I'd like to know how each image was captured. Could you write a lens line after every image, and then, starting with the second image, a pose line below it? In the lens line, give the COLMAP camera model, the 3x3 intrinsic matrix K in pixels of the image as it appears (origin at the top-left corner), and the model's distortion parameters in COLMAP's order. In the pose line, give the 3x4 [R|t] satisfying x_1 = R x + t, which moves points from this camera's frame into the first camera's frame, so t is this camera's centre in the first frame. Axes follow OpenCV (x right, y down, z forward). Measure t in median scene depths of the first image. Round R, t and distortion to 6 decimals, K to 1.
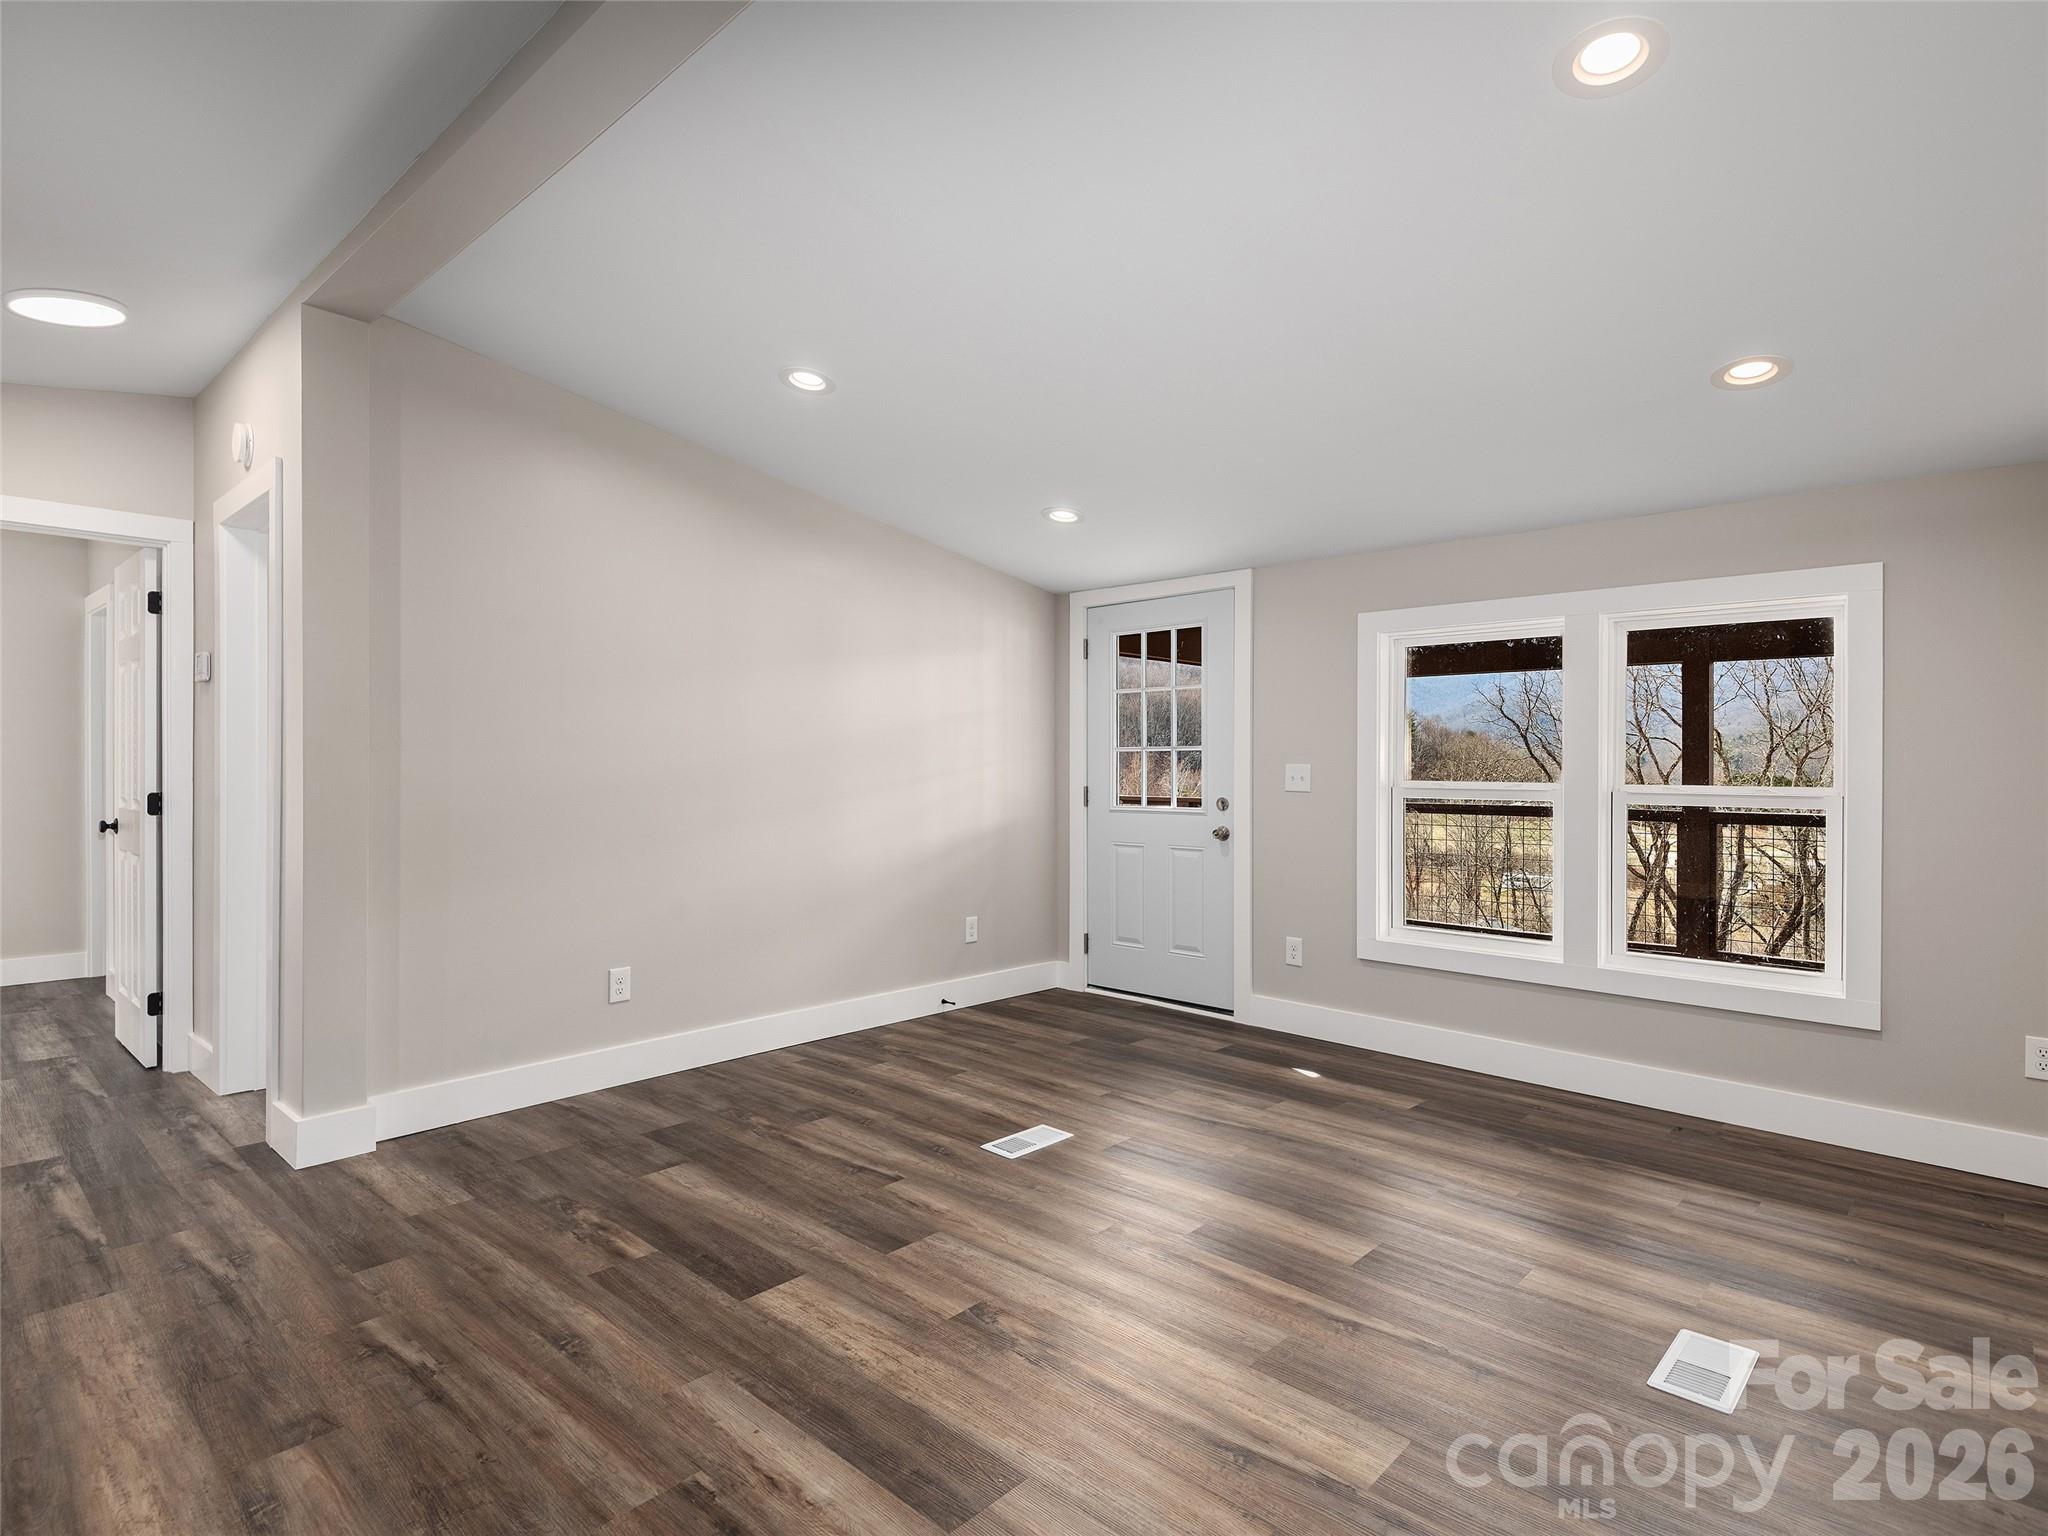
lens RADIAL K [[1060.4, 0, 1002.6], [0, 1060.4, 768.0], [0, 0, 1]] dist [0.014576, -0.006321]
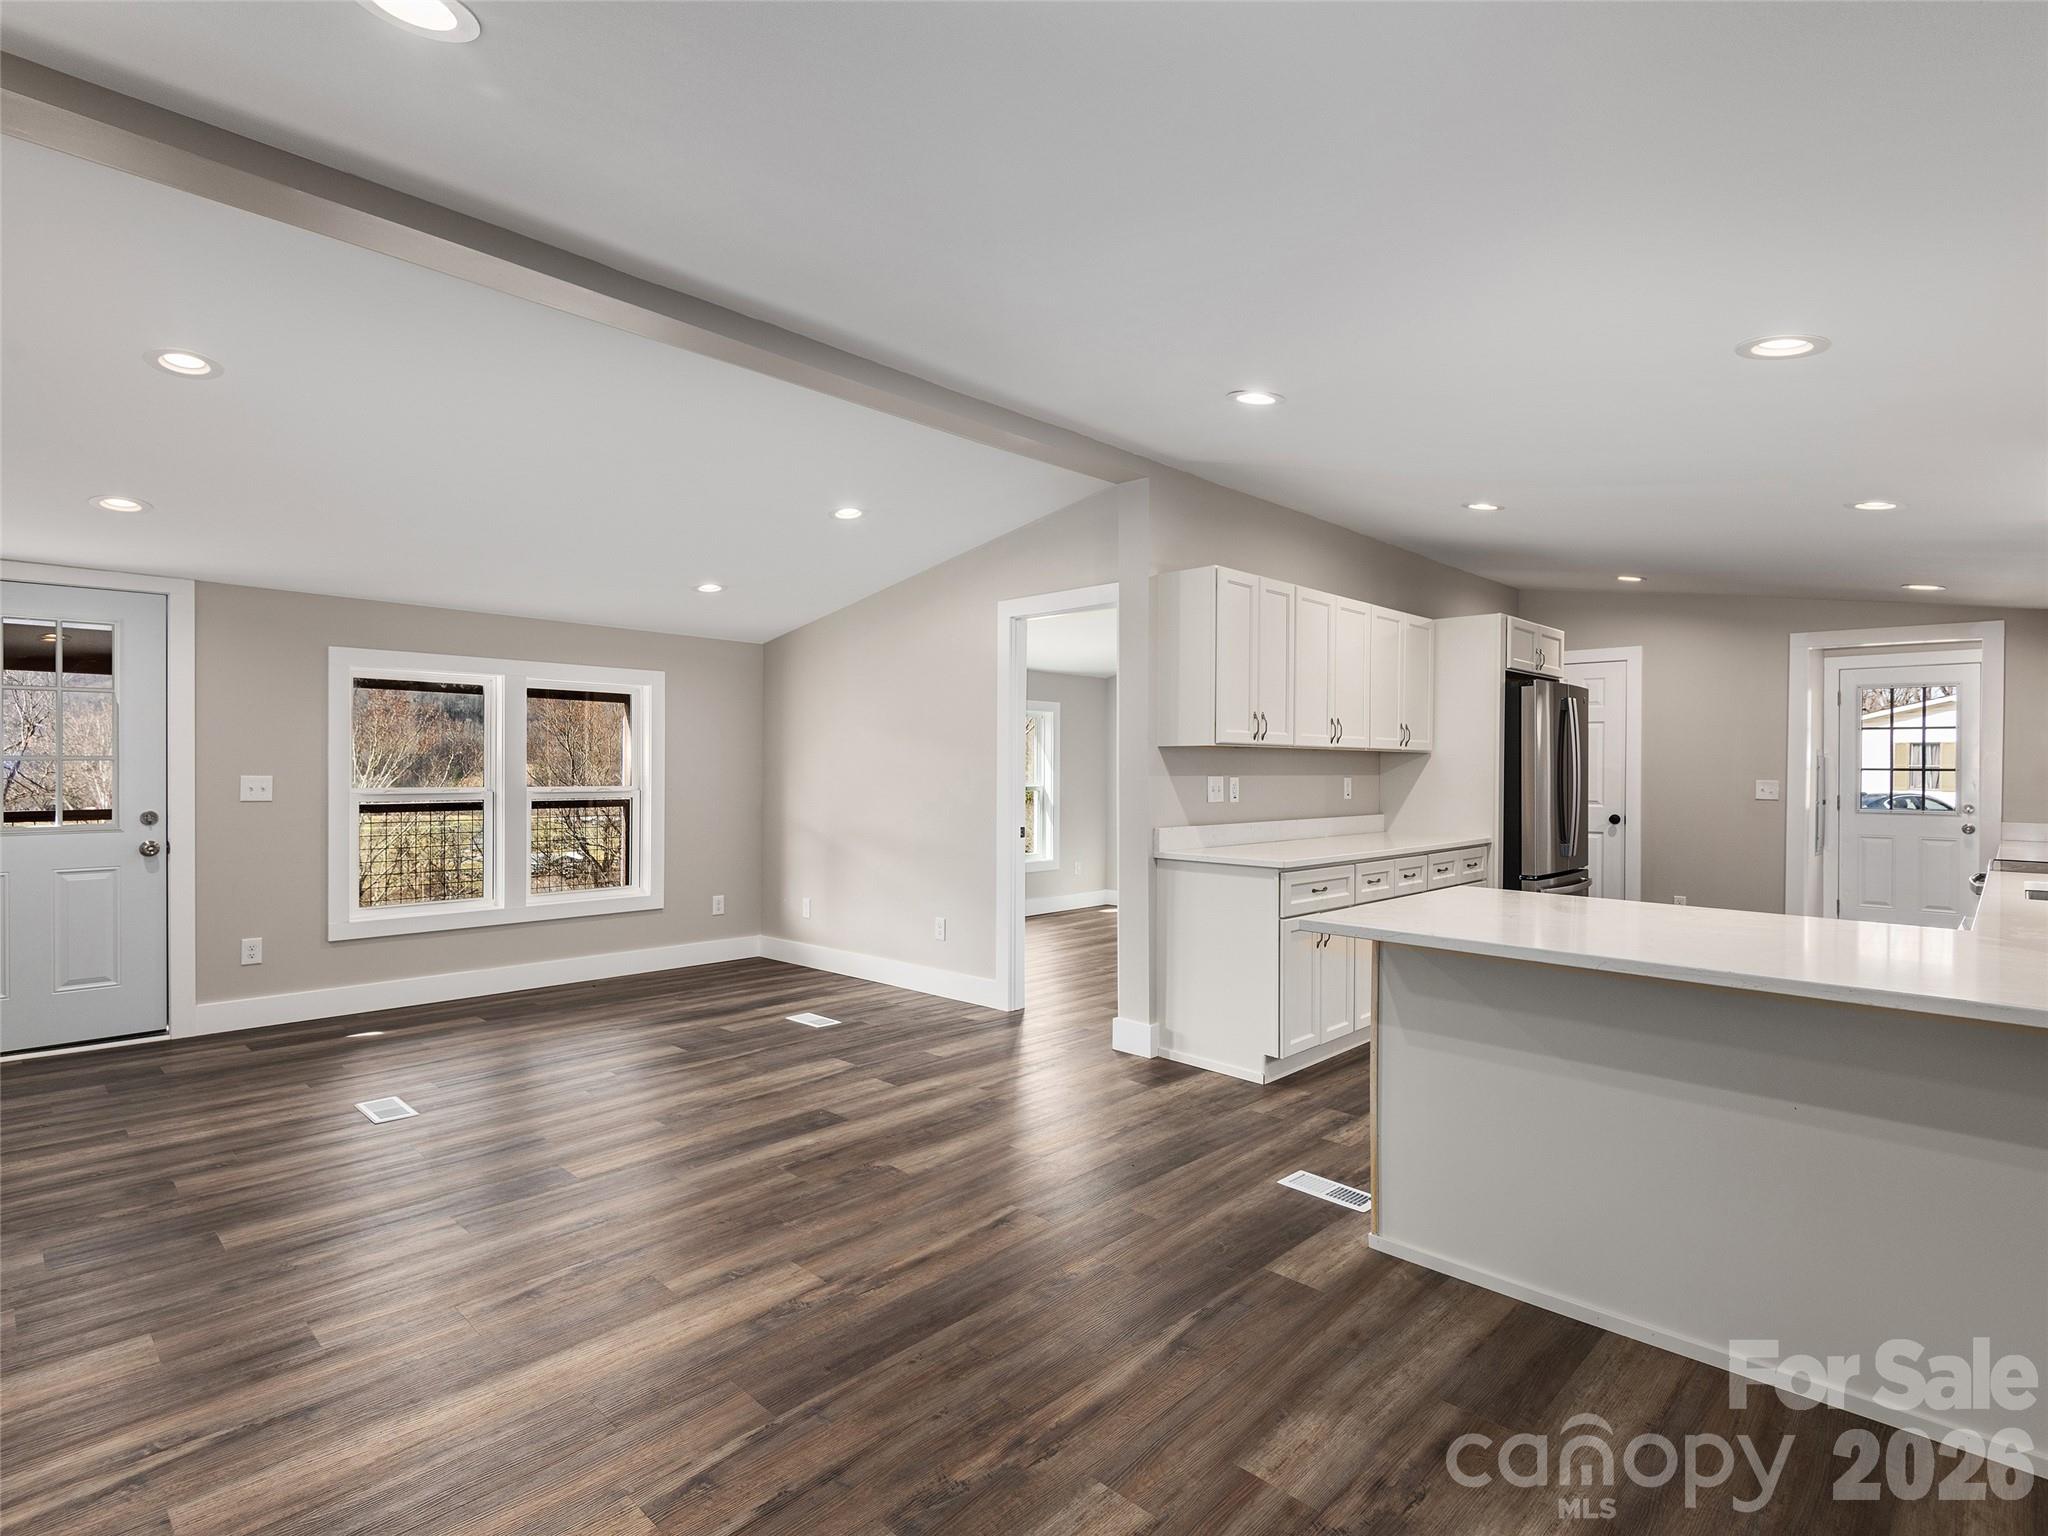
lens RADIAL K [[1060.4, 0, 1068.6], [0, 1060.4, 744.7], [0, 0, 1]] dist [0.014576, -0.006321]
pose [[-0.008830, 0.012683, 0.999881, -0.946275], [0.000545, 0.999919, -0.012679, -0.024213], [-0.999961, 0.000433, -0.008836, 0.221615]]
